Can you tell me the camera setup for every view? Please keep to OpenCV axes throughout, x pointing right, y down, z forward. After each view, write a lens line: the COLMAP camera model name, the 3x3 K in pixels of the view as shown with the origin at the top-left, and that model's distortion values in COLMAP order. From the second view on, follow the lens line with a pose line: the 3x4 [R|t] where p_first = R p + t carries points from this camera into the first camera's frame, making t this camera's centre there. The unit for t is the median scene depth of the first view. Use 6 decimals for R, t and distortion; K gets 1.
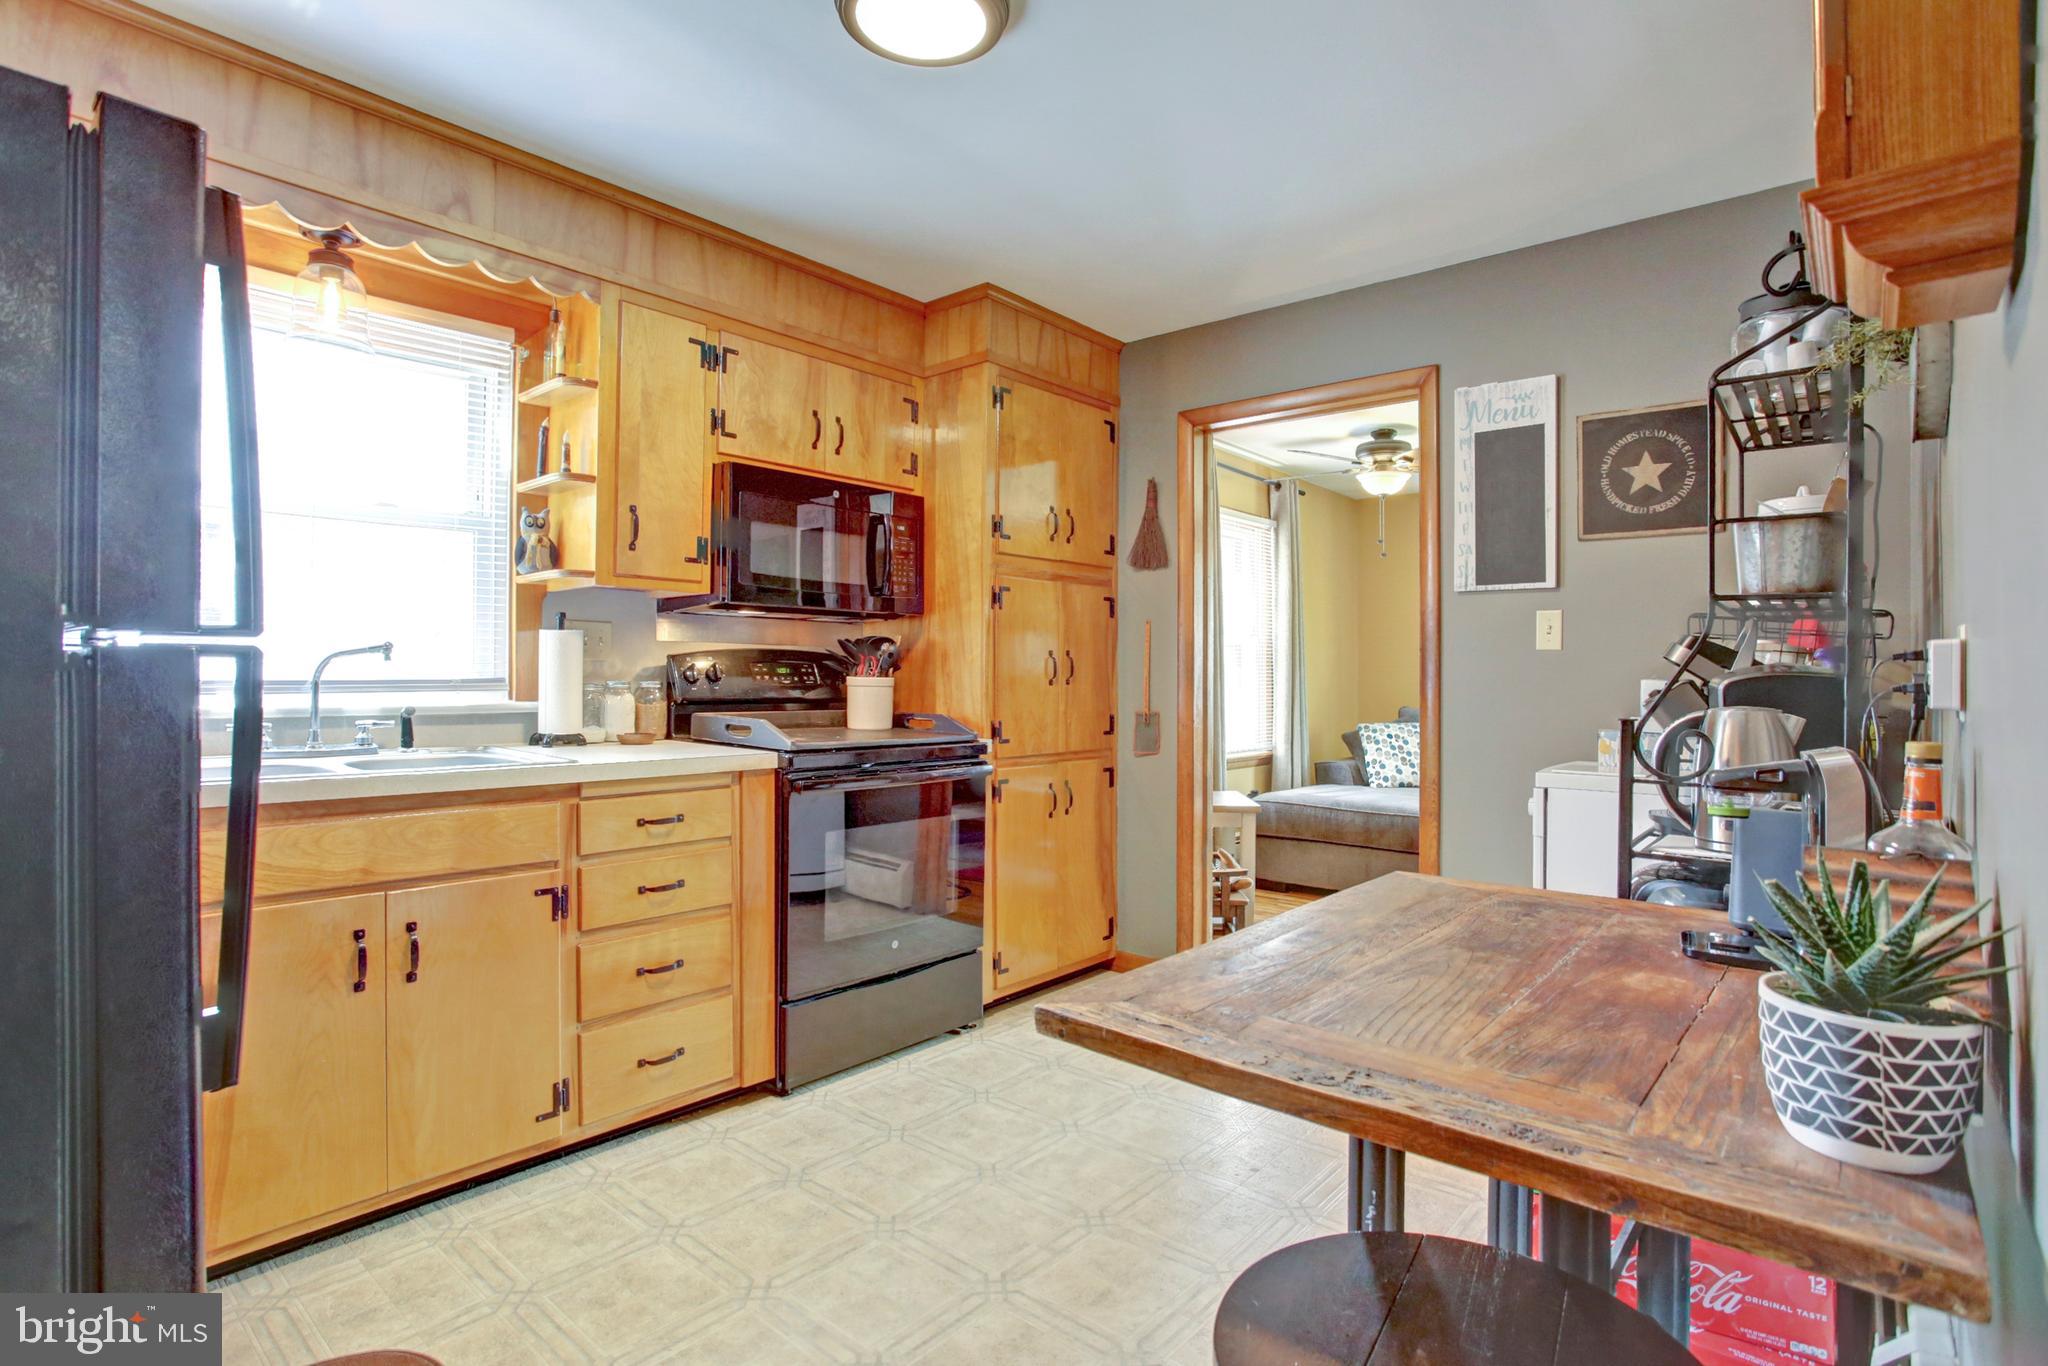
lens RADIAL K [[1015.9, 0, 1022.3], [0, 1015.9, 676.5], [0, 0, 1]] dist [-0.044988, 0.012997]
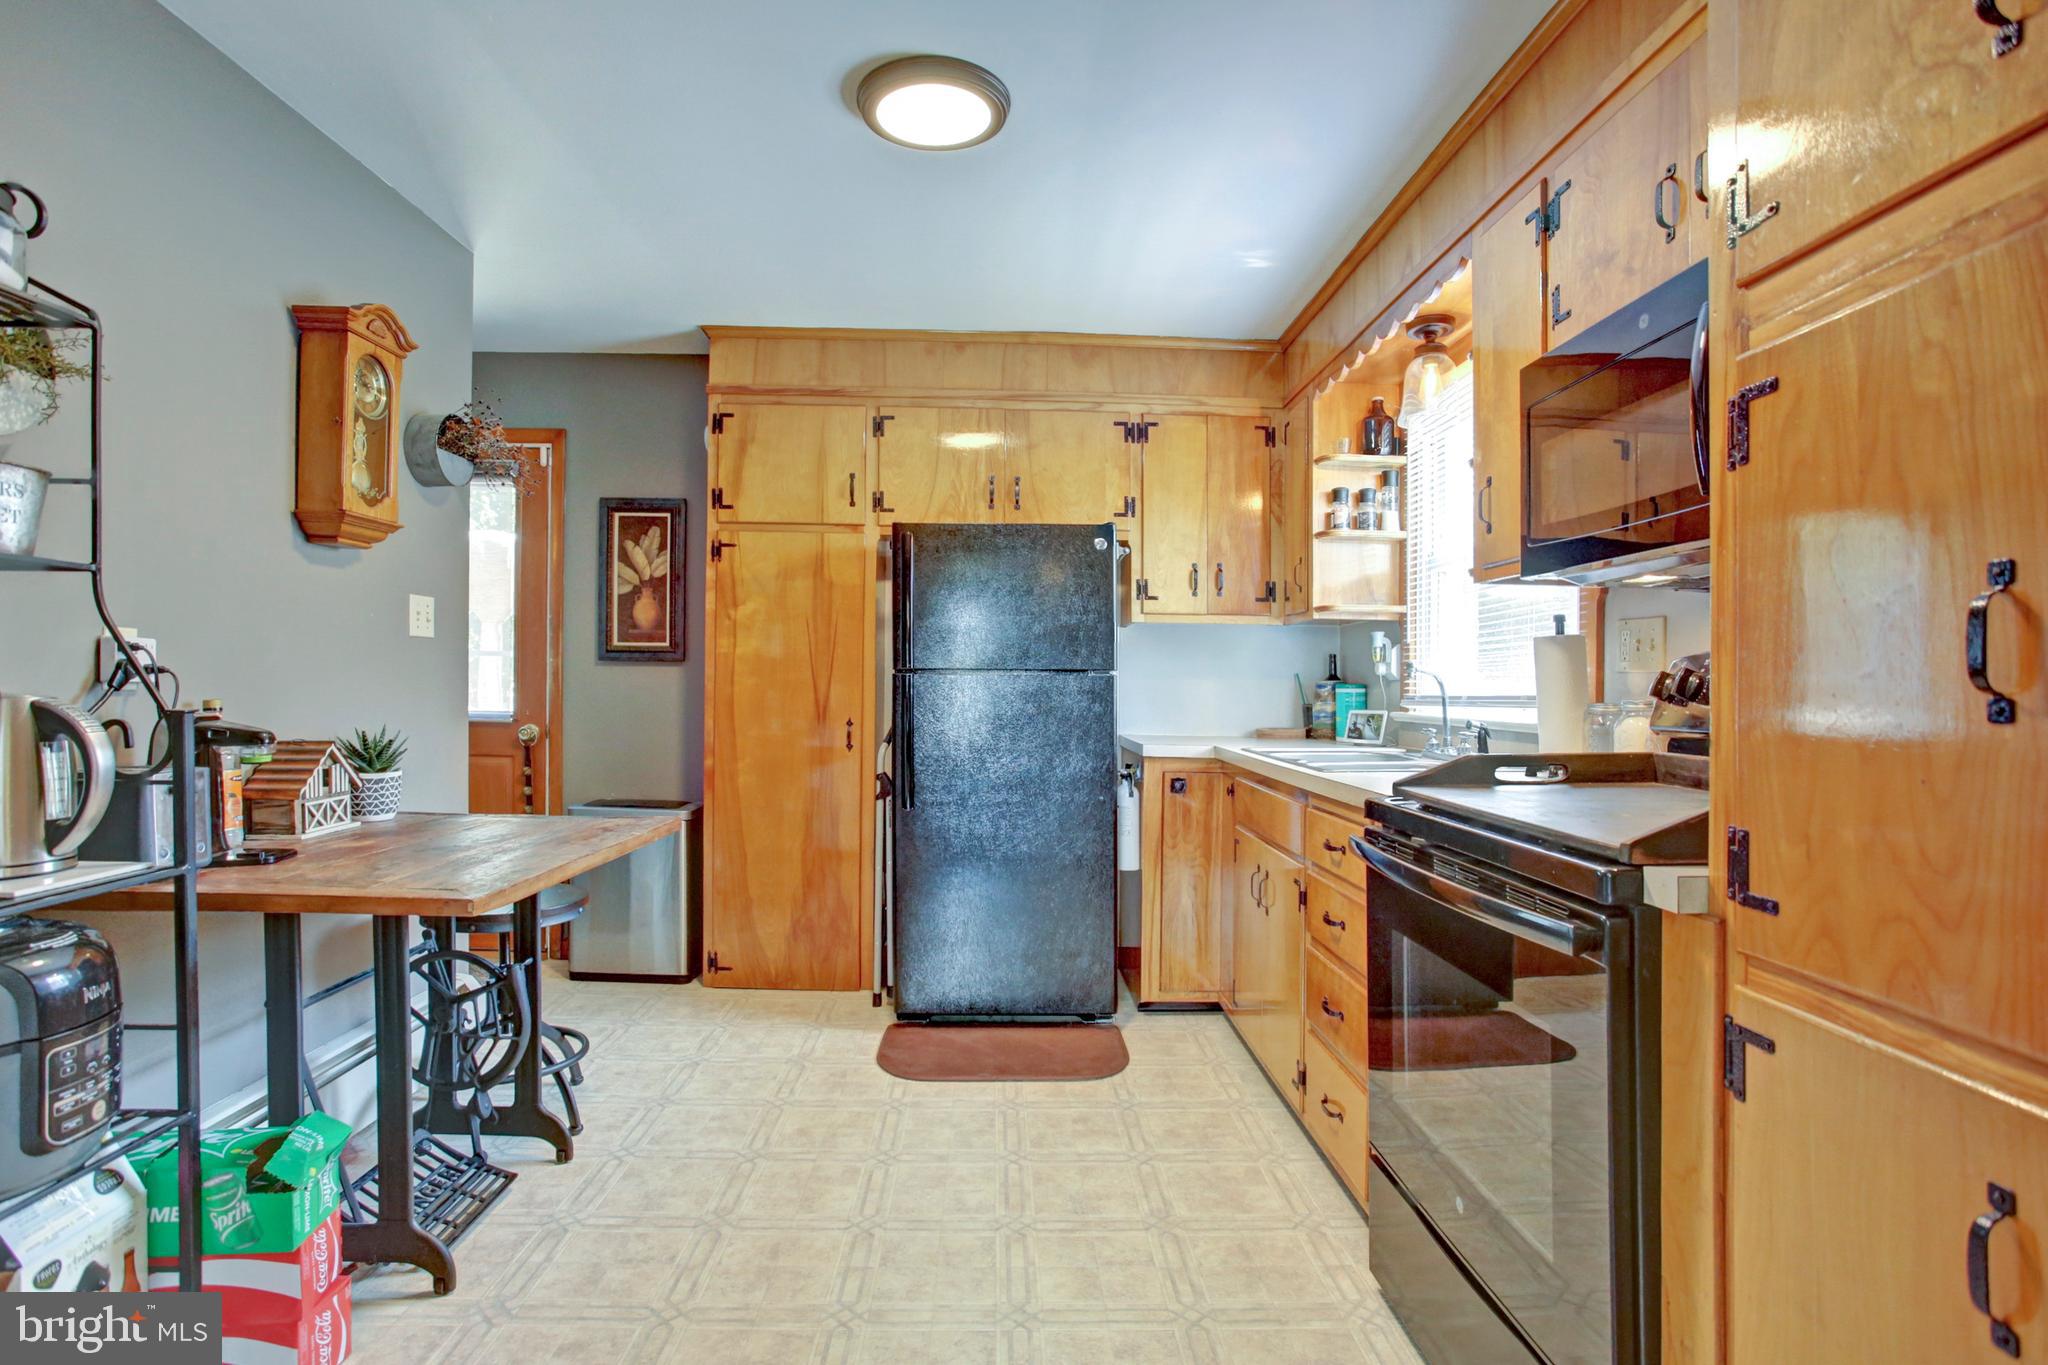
lens RADIAL K [[1015.9, 0, 1020.3], [0, 1015.9, 684.2], [0, 0, 1]] dist [-0.044988, 0.012997]
pose [[-0.740192, -0.017407, -0.672170, 0.589788], [-0.013598, 0.999848, -0.010918, 0.013190], [0.672258, 0.001059, -0.740316, 1.877322]]
